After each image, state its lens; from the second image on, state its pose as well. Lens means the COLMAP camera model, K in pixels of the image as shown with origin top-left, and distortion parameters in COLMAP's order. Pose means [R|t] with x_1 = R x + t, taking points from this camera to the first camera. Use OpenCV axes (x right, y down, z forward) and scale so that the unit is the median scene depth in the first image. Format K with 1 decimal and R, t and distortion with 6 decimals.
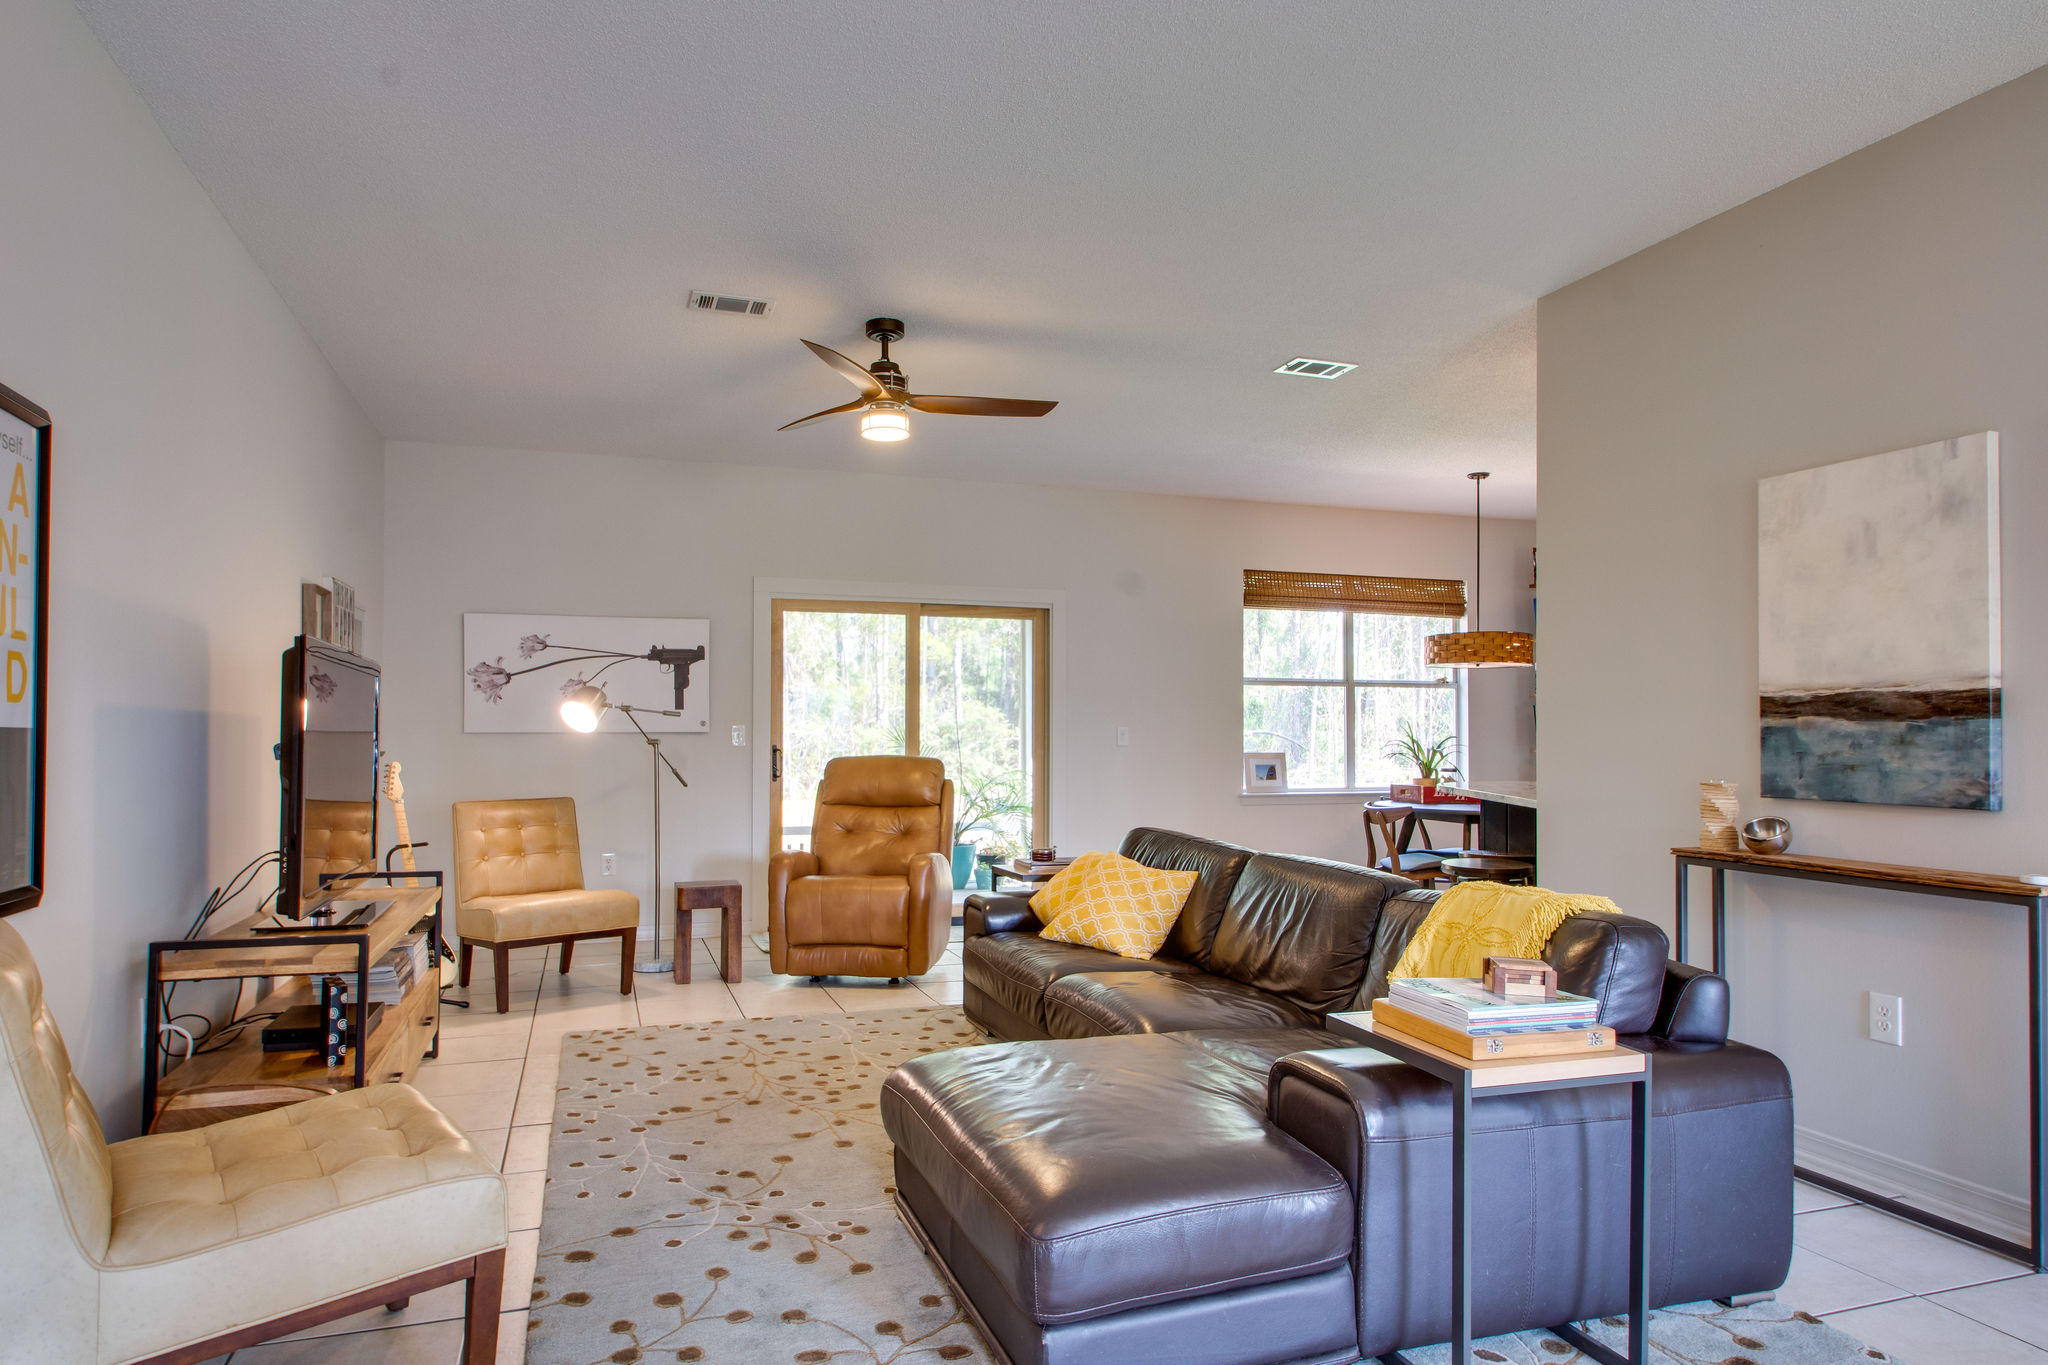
lens RADIAL K [[1236.6, 0, 1010.7], [0, 1236.6, 686.5], [0, 0, 1]] dist [-0.000731, -0.000476]
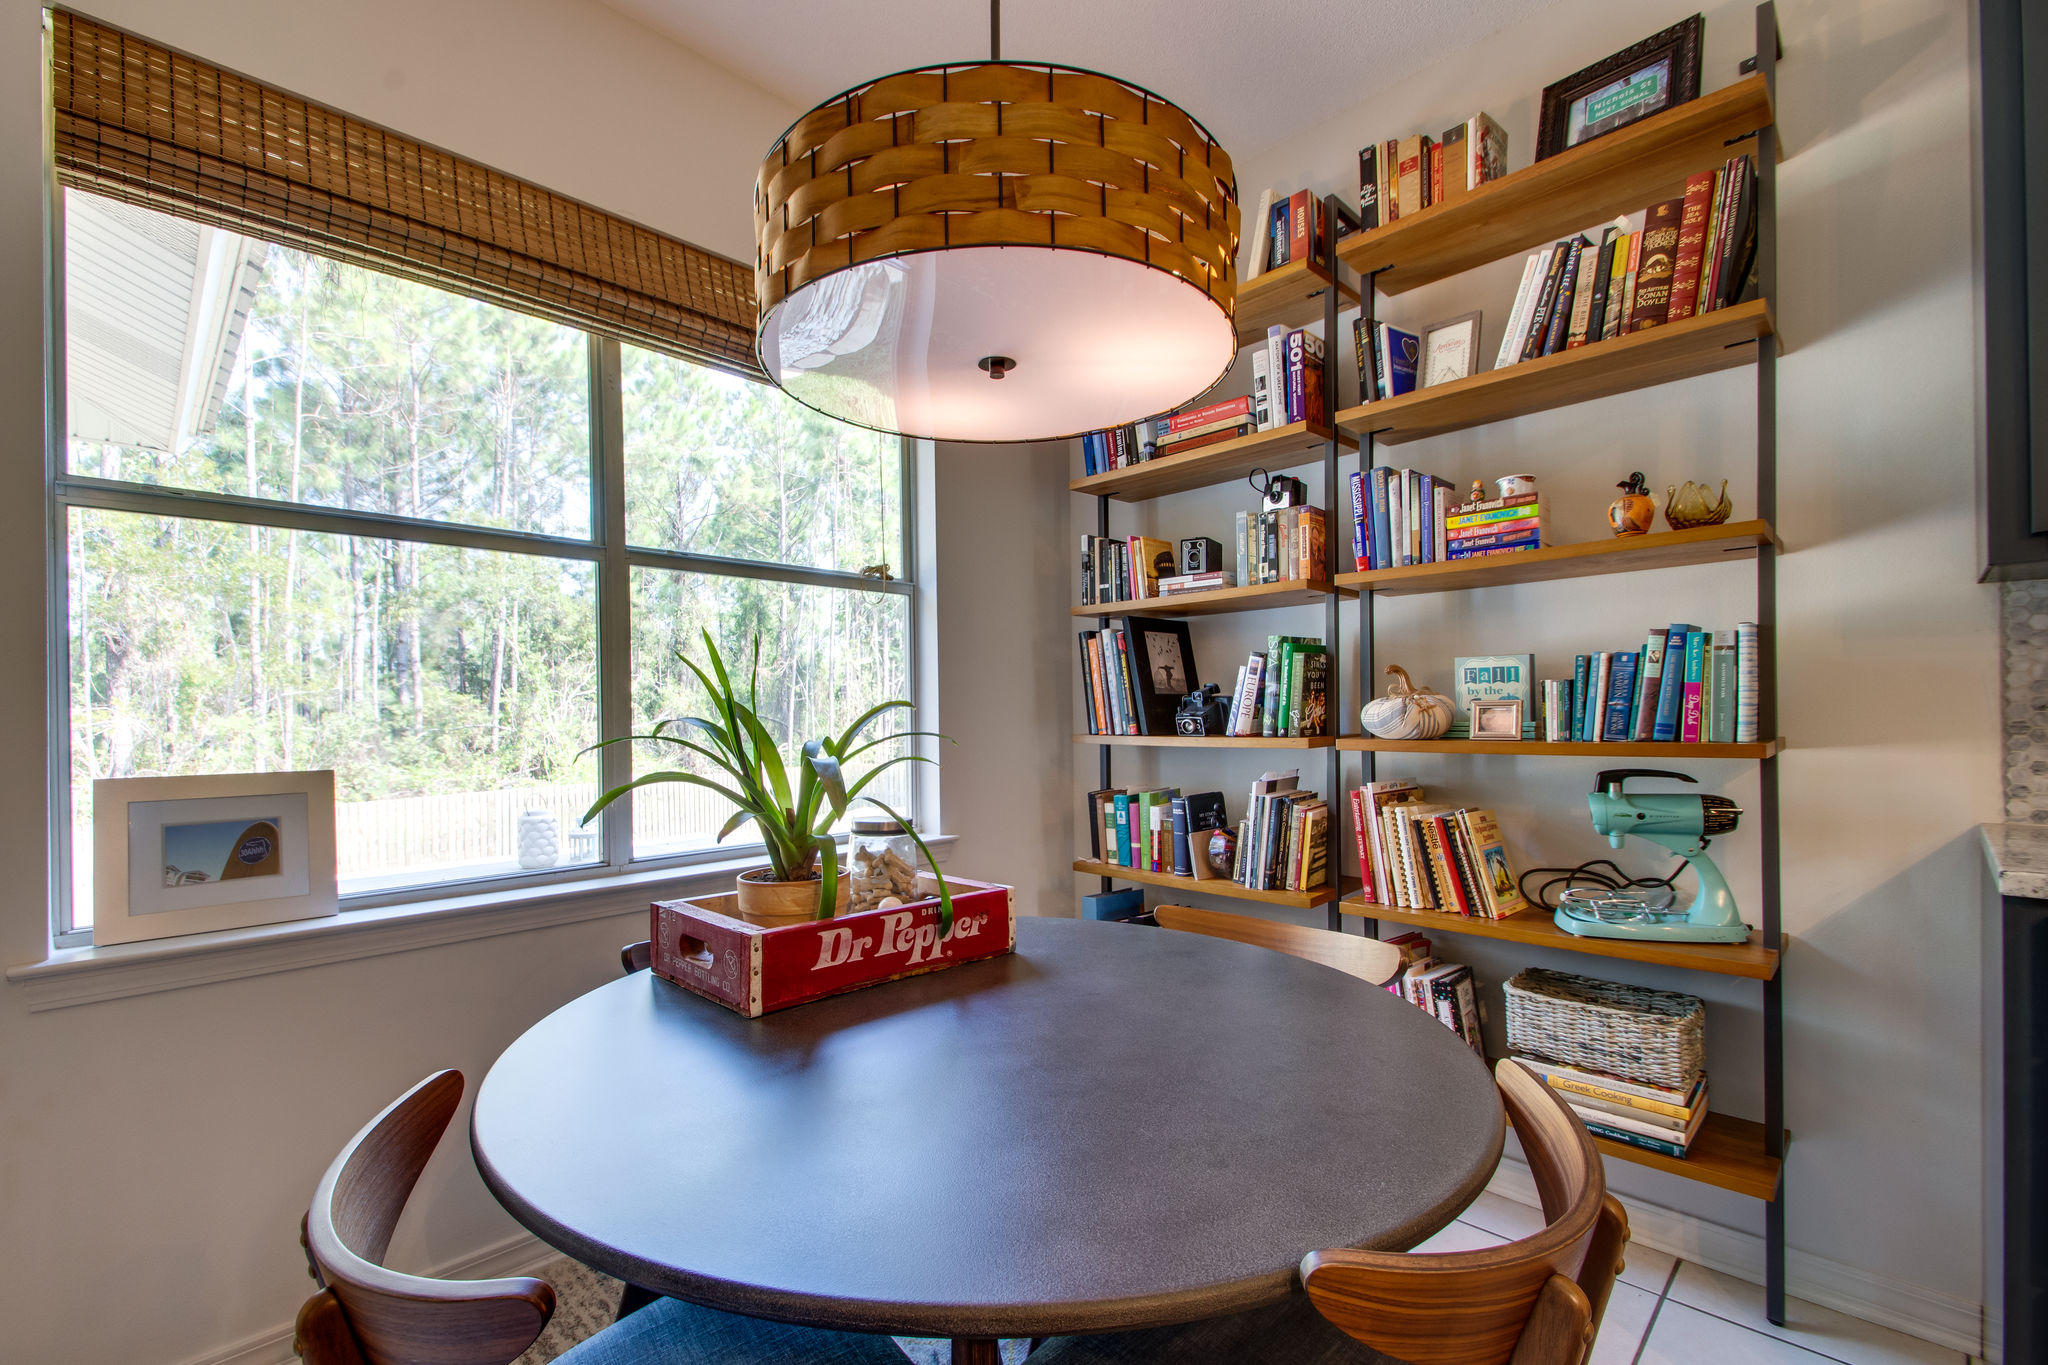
lens RADIAL K [[905.9, 0, 988.6], [0, 905.9, 715.8], [0, 0, 1]] dist [0.015032, -0.000948]
pose [[0.909494, -0.014580, 0.415461, 0.386893], [-0.000555, 0.999341, 0.036286, 0.047275], [-0.415716, -0.033232, 0.908887, 1.068897]]
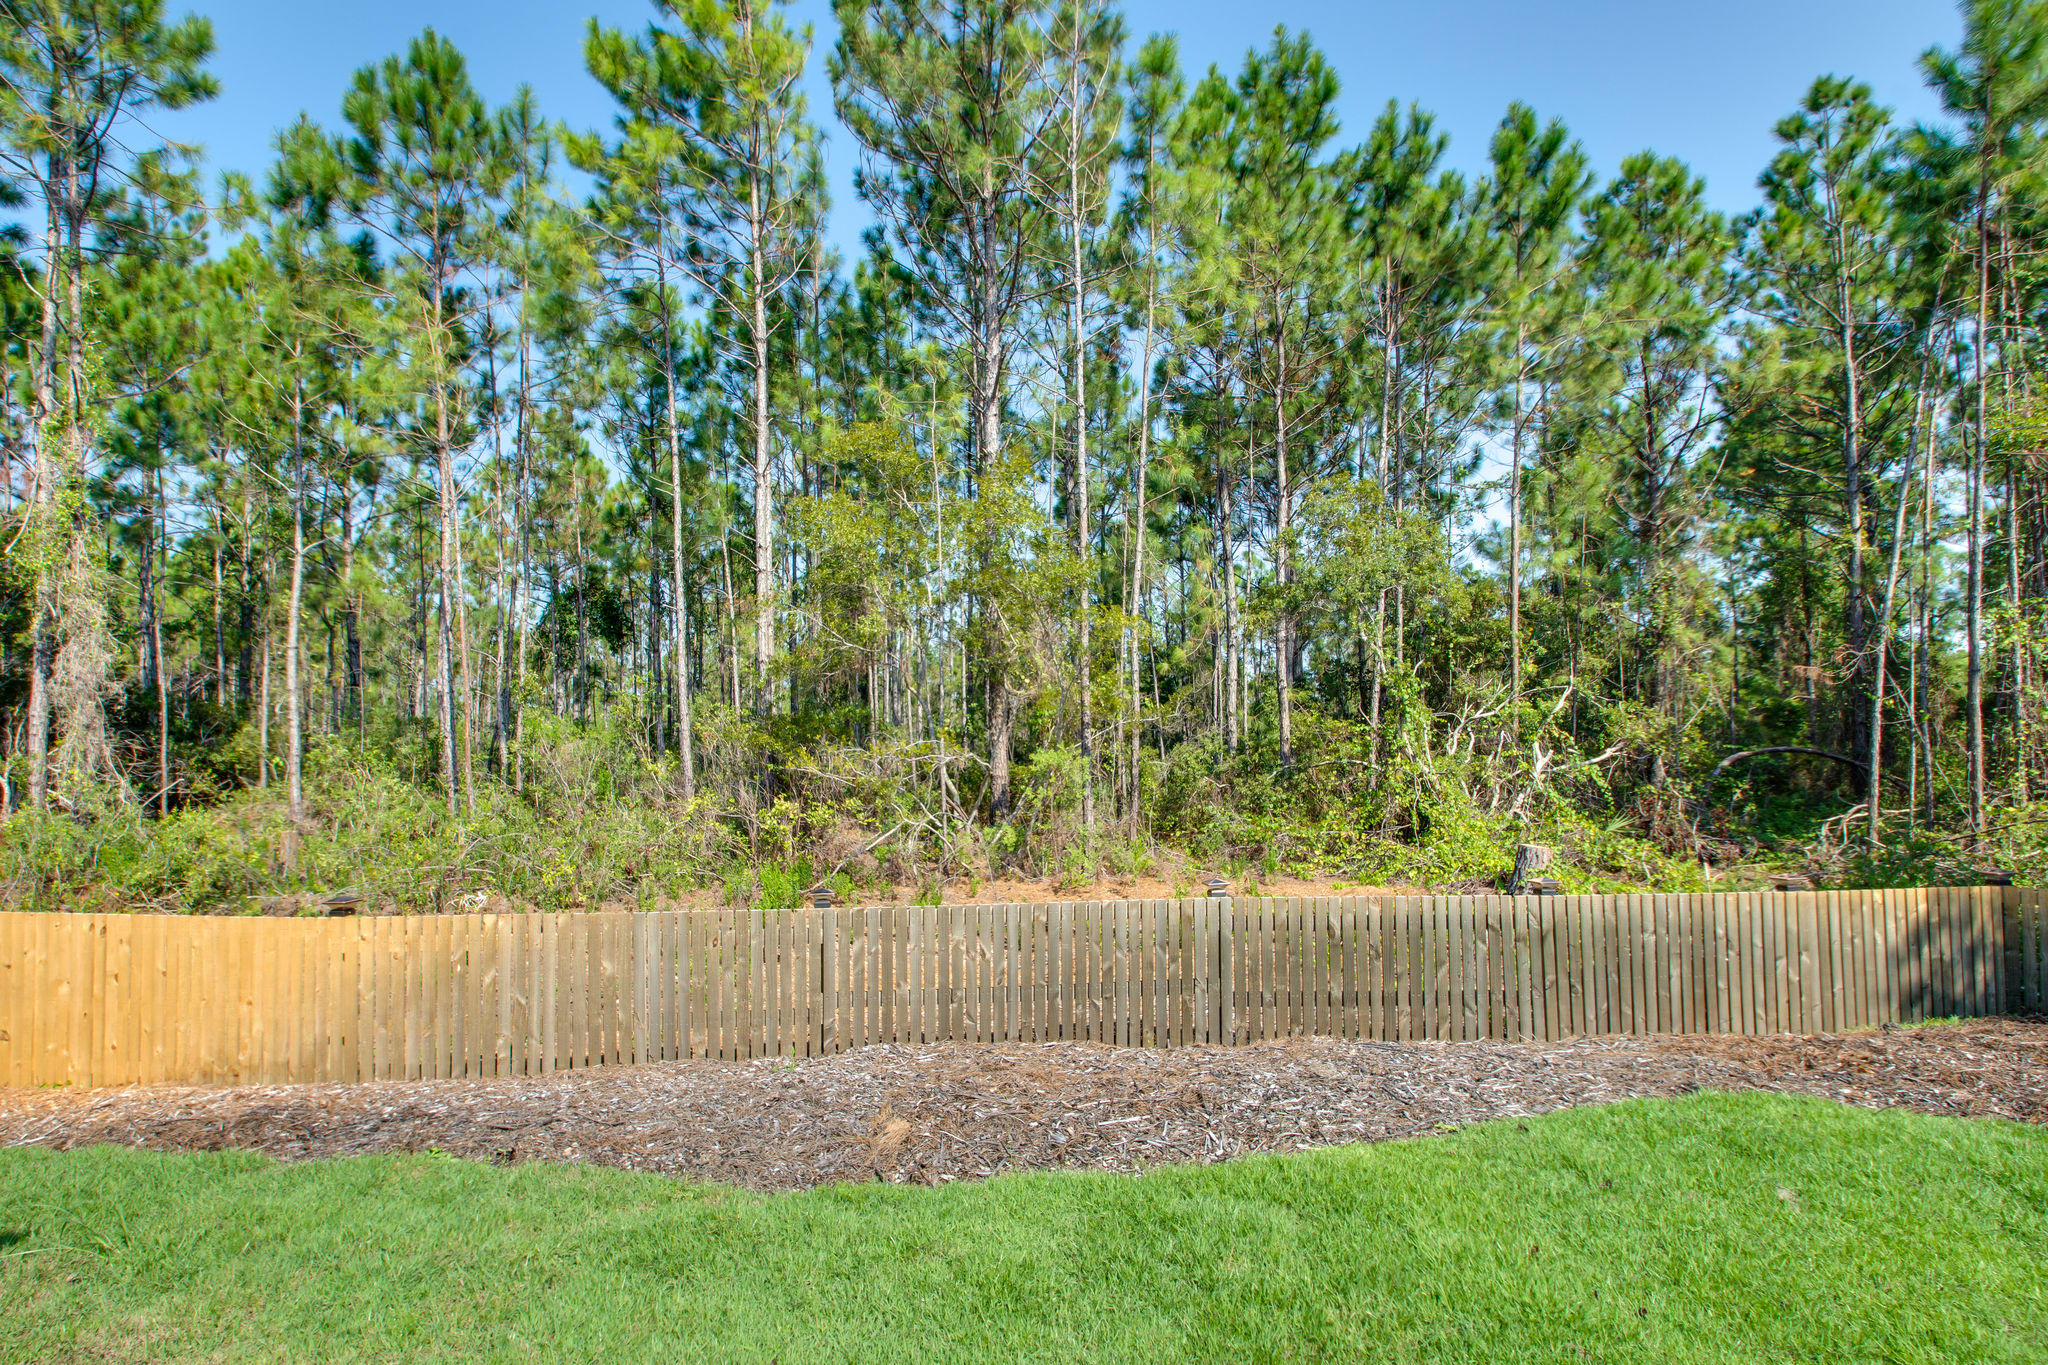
lens RADIAL K [[1014.5, 0, 1049.0], [0, 1014.5, 717.0], [0, 0, 1]] dist [0.005150, -0.000566]
pose [[0.892772, -0.024267, -0.449854, 0.406350], [0.024326, 0.999688, -0.005650, 0.050219], [0.449851, -0.005899, 0.893084, 1.159501]]
